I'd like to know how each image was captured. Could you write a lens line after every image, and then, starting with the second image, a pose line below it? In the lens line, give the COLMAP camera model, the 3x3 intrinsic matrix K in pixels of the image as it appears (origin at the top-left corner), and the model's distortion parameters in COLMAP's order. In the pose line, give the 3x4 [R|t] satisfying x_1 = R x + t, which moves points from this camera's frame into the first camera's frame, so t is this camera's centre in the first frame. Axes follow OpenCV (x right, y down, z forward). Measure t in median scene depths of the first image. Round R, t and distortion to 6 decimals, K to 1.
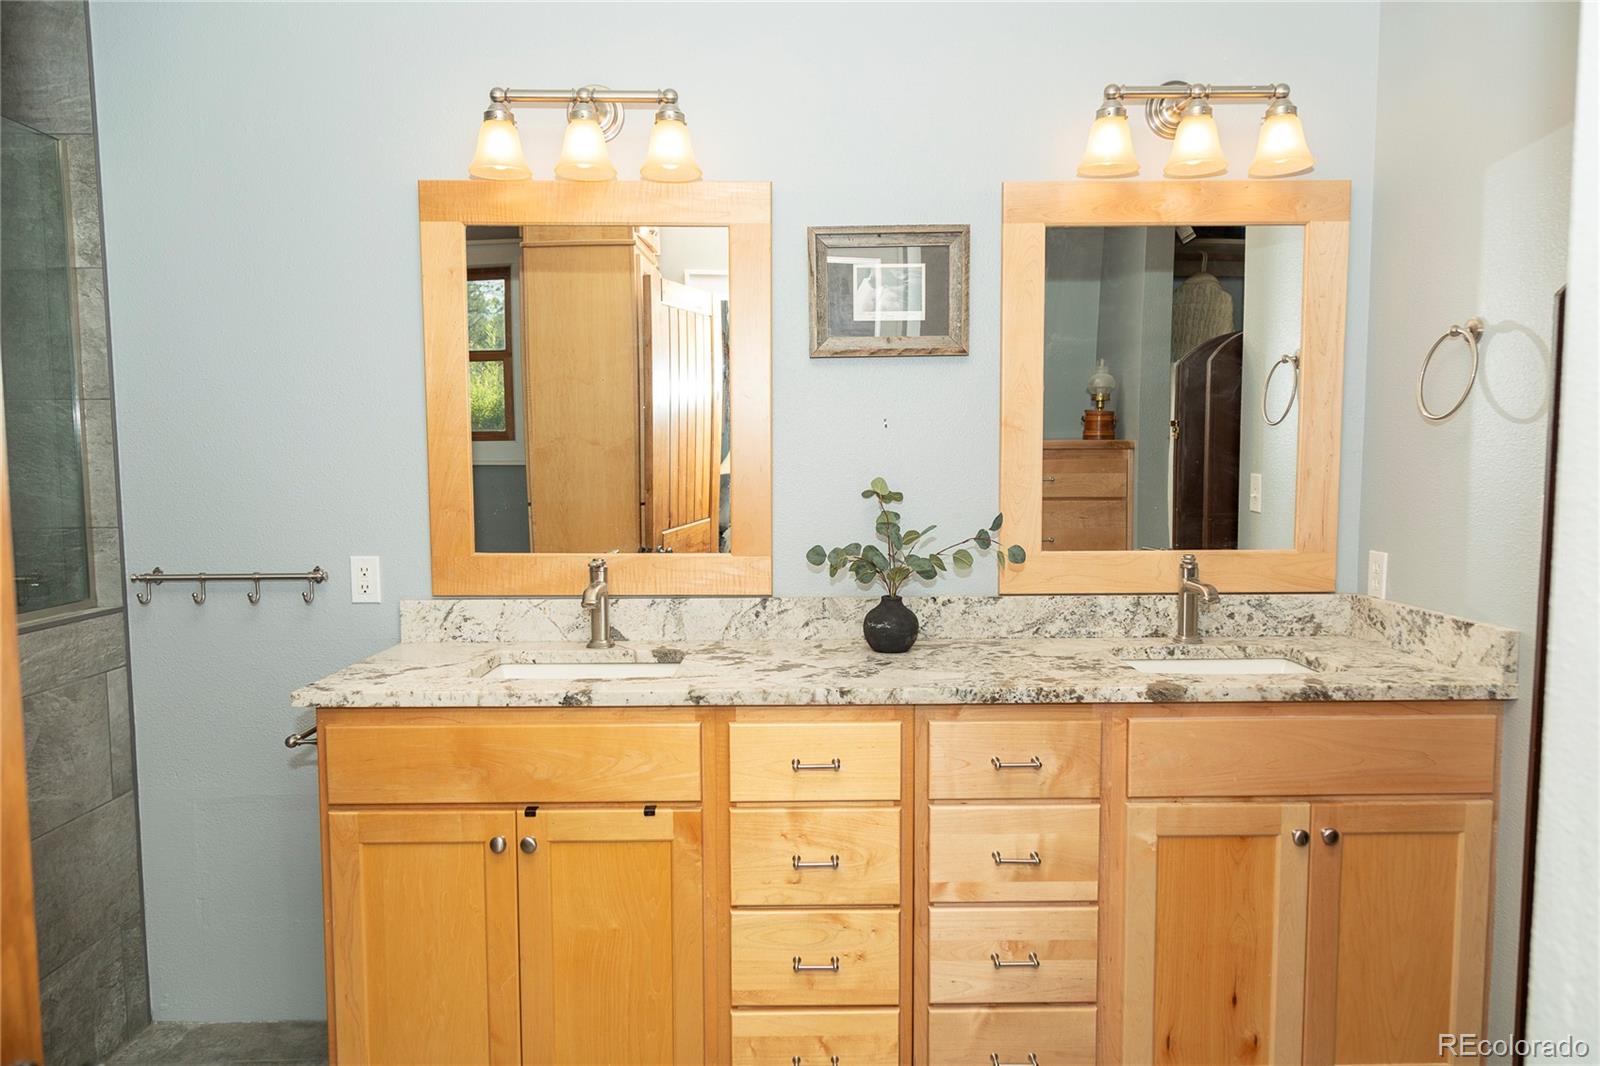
lens RADIAL K [[1066.5, 0, 810.7], [0, 1066.5, 541.8], [0, 0, 1]] dist [0.009508, 0.002089]
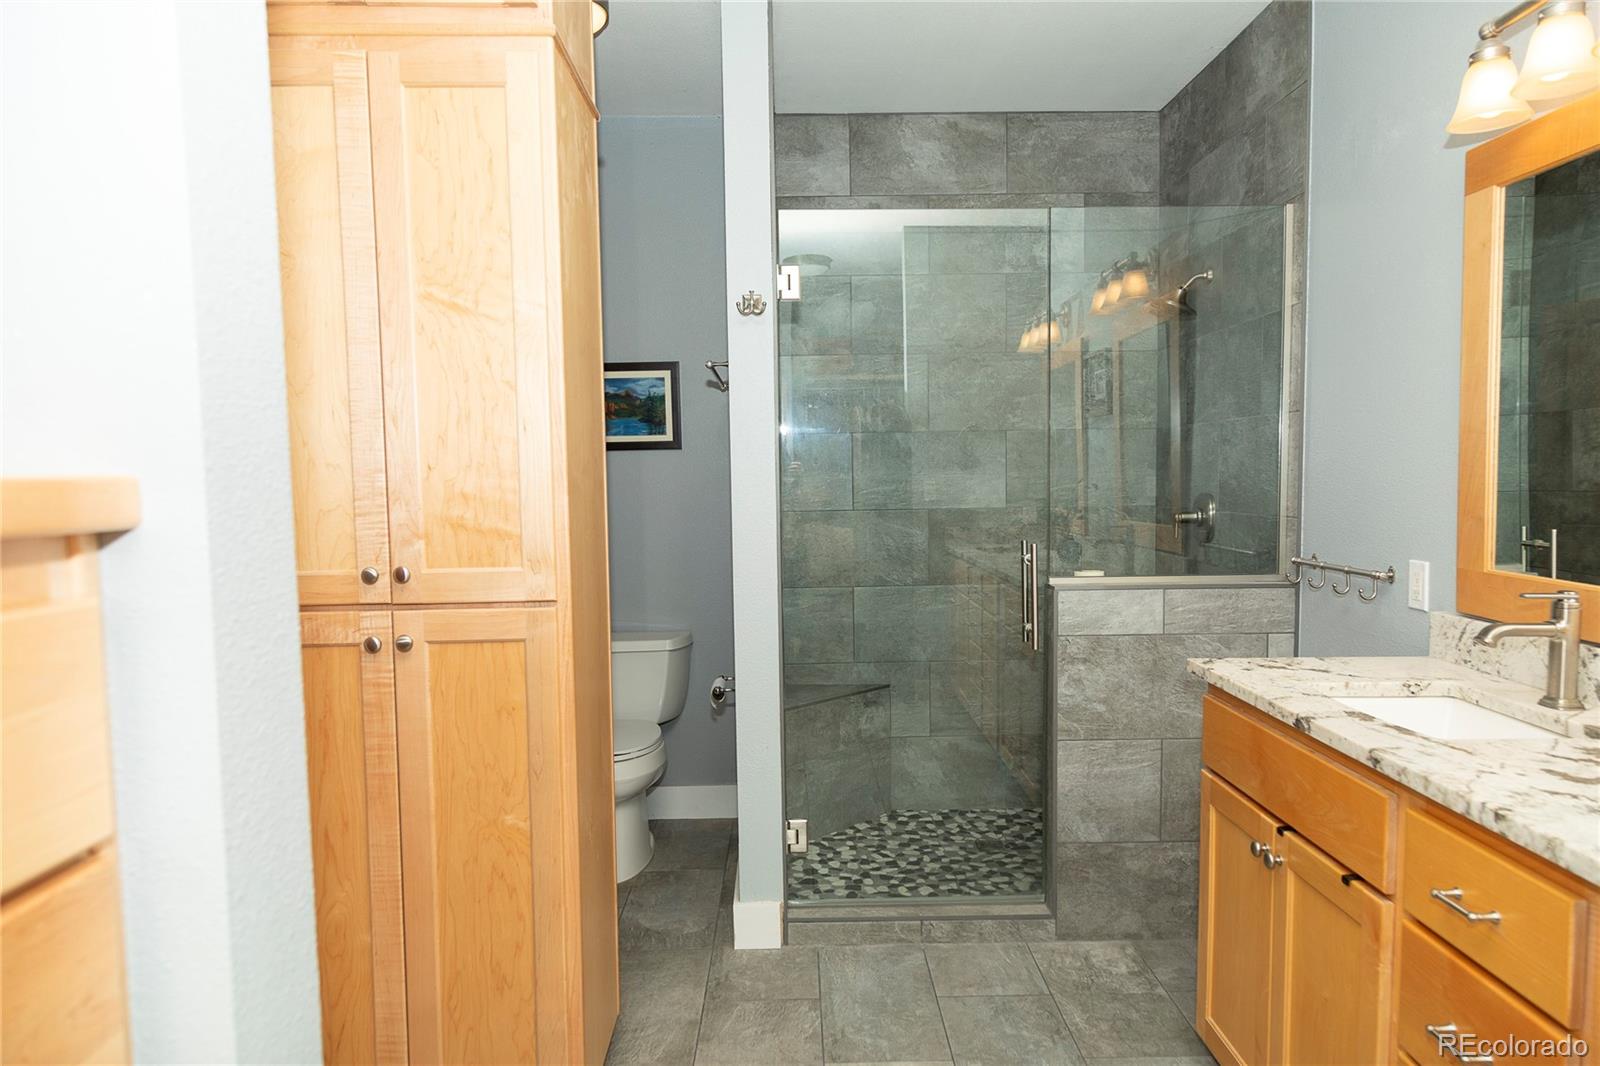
lens RADIAL K [[1066.5, 0, 810.7], [0, 1066.5, 541.8], [0, 0, 1]] dist [0.009508, 0.002089]
pose [[-0.001189, 0.074613, -0.997212, 0.587949], [-0.069827, 0.994772, 0.074514, -0.040070], [0.997558, 0.069721, 0.004027, 0.488604]]
